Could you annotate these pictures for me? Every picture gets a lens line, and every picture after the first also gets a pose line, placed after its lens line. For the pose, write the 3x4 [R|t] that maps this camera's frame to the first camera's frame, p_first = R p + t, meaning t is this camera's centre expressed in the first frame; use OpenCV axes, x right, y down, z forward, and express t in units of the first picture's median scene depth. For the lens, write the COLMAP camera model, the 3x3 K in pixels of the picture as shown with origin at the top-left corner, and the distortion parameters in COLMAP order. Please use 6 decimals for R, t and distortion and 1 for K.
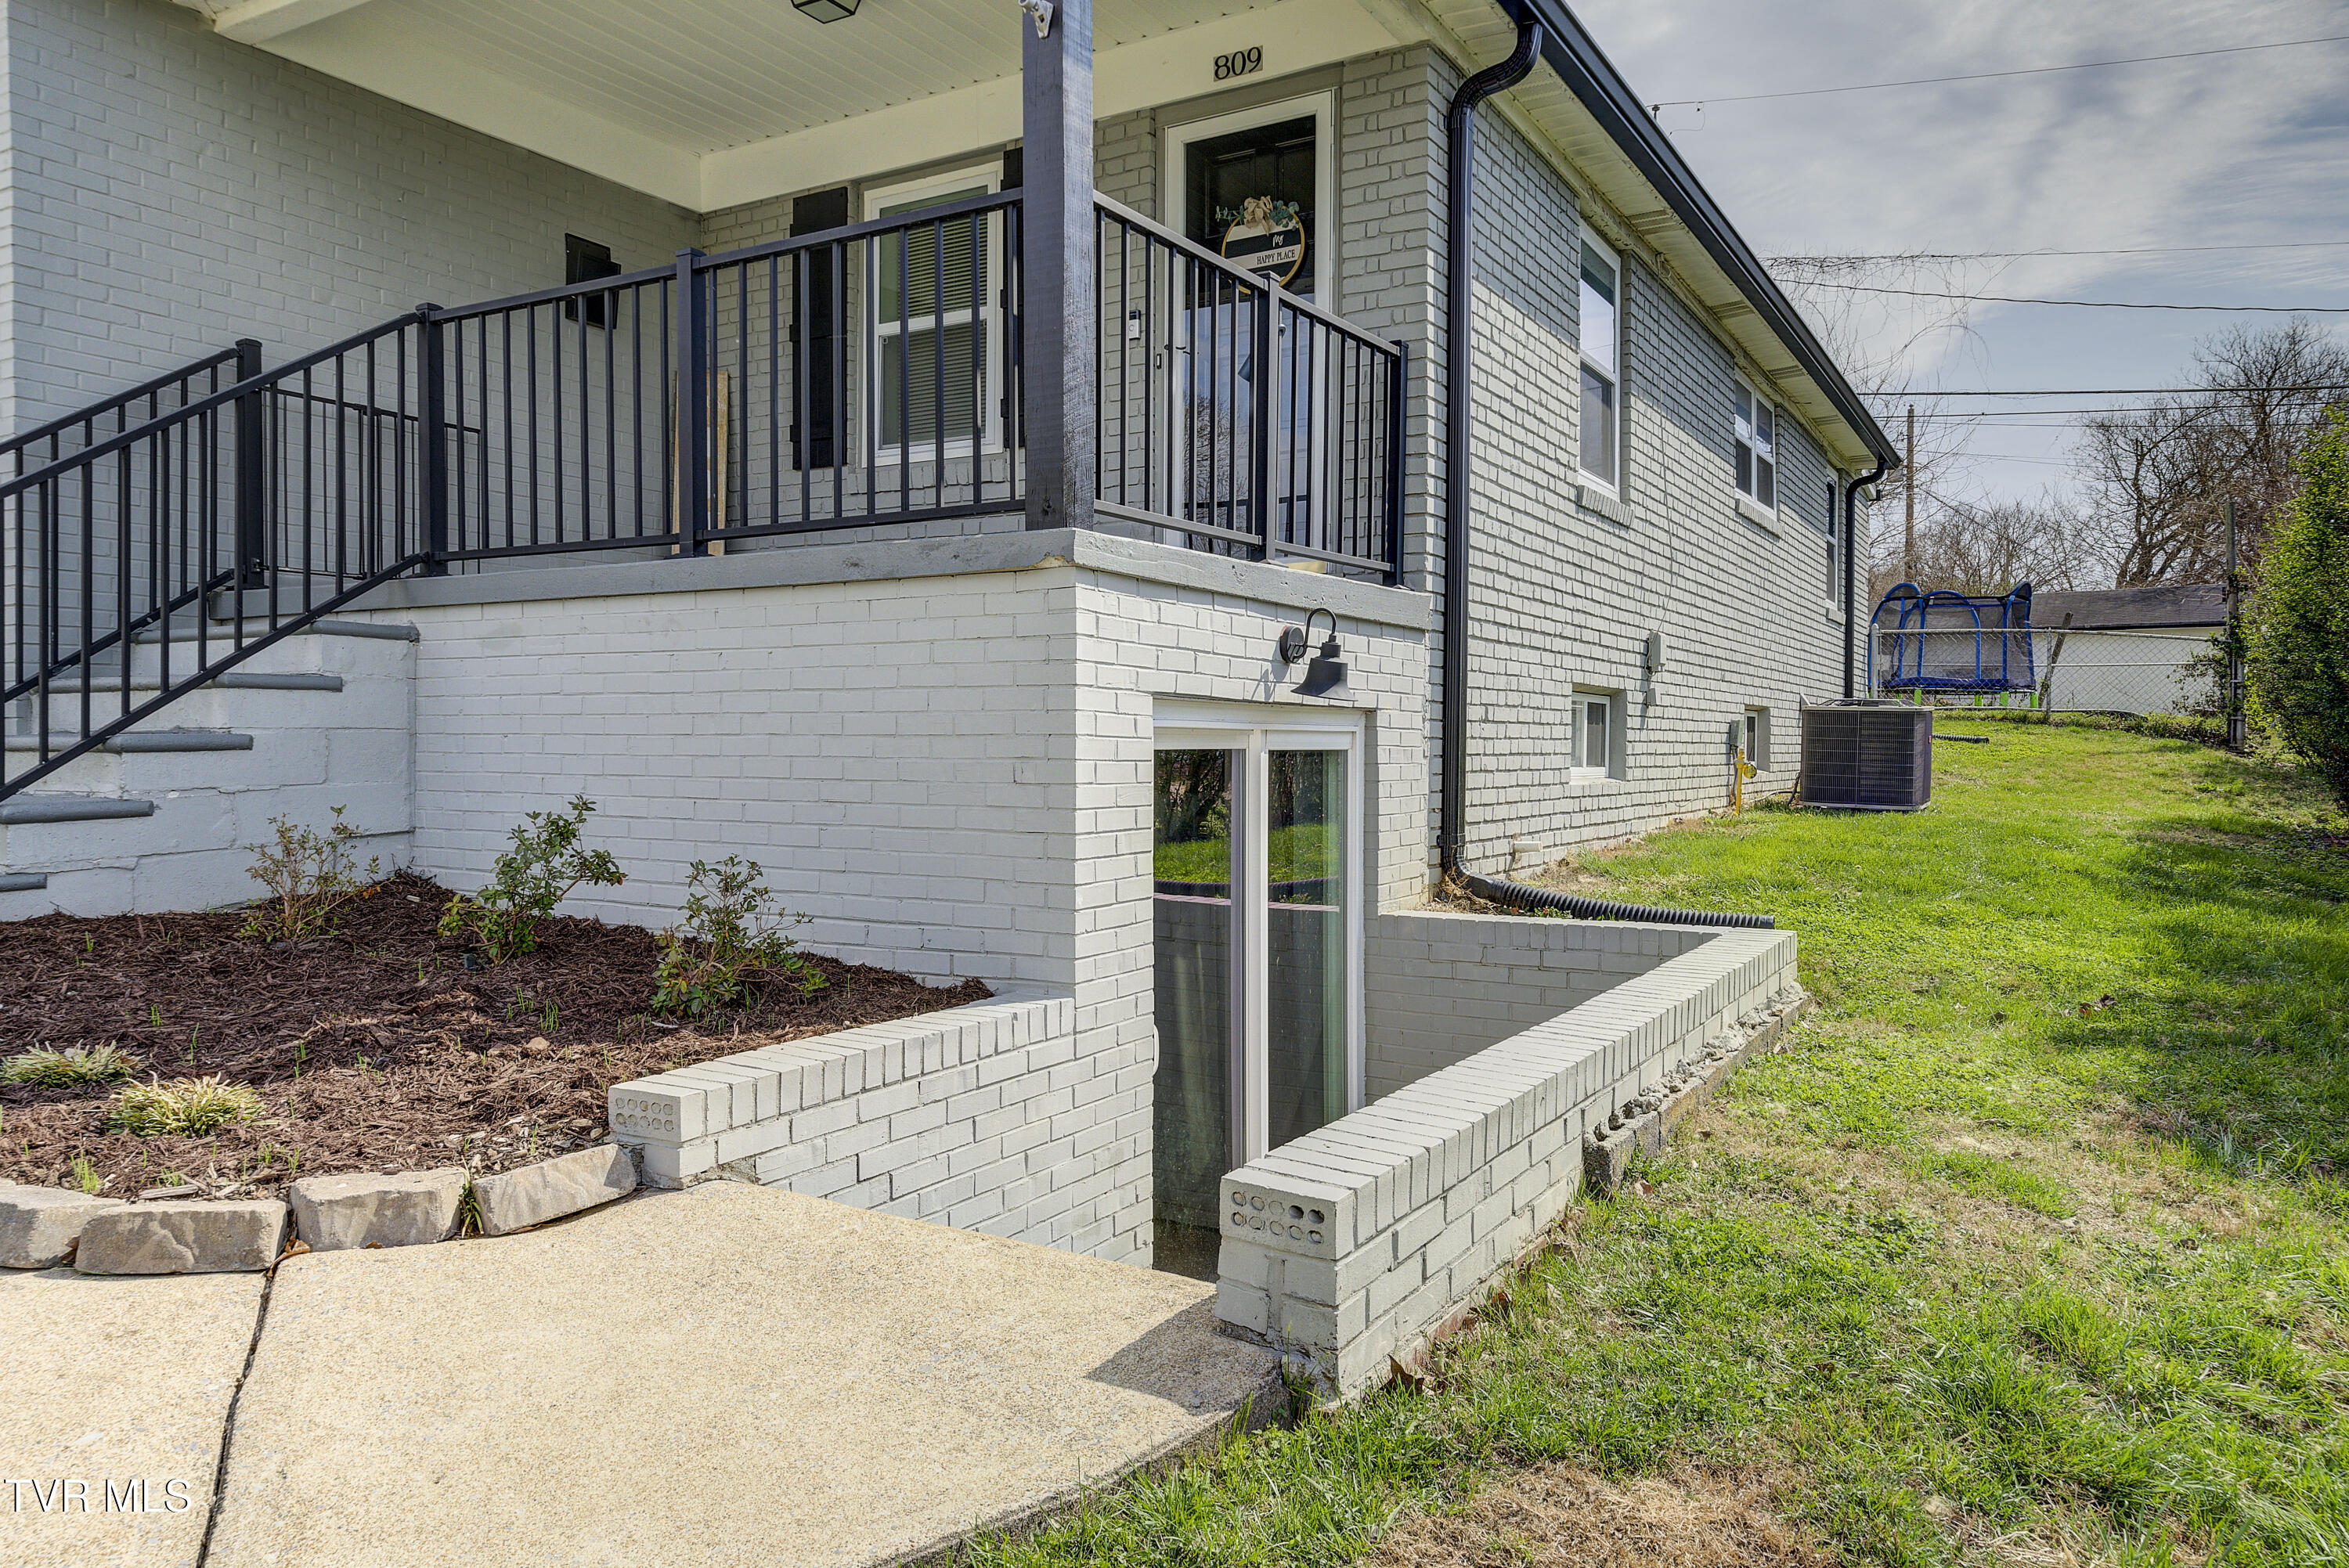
lens RADIAL K [[1465.7, 0, 1194.9], [0, 1465.7, 740.2], [0, 0, 1]] dist [0.021541, -0.001988]
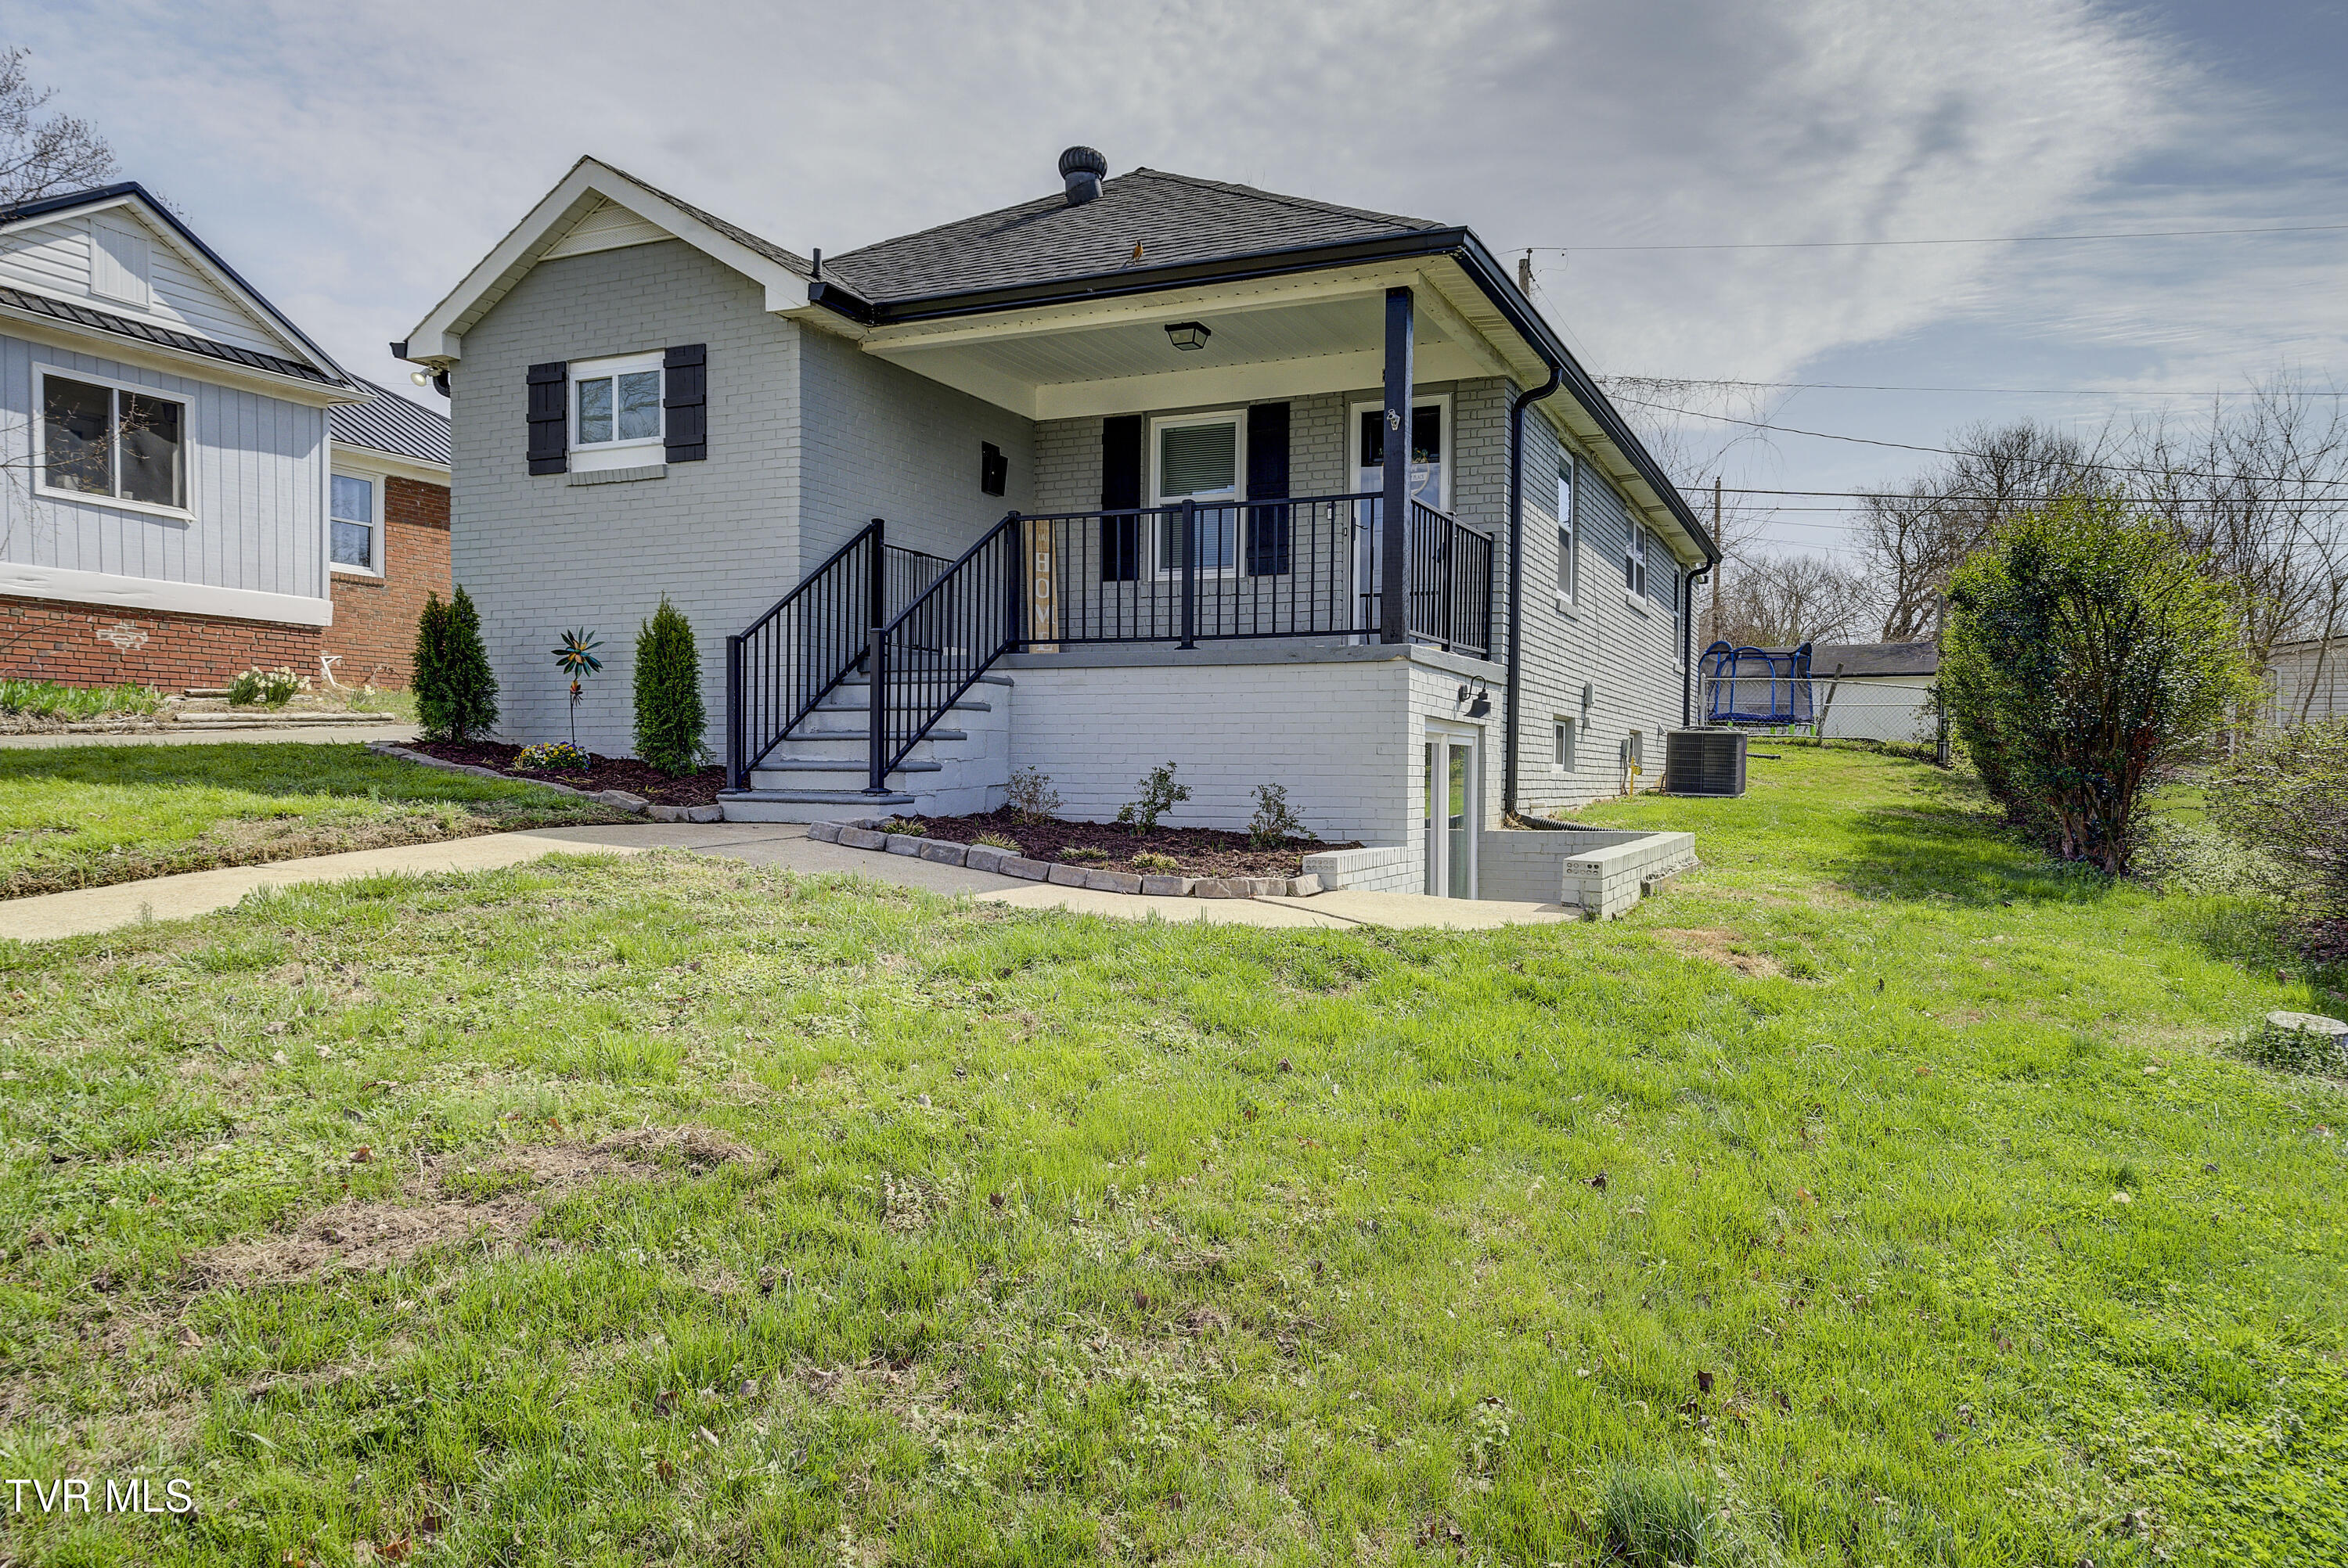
lens RADIAL K [[1466.7, 0, 1177.5], [0, 1466.7, 782.3], [0, 0, 1]] dist [0.017451, 0.004388]
pose [[0.994384, 0.004970, 0.105717, -0.332223], [-0.005841, 0.999951, 0.007936, 0.028011], [-0.105673, -0.008509, 0.994365, -0.611210]]
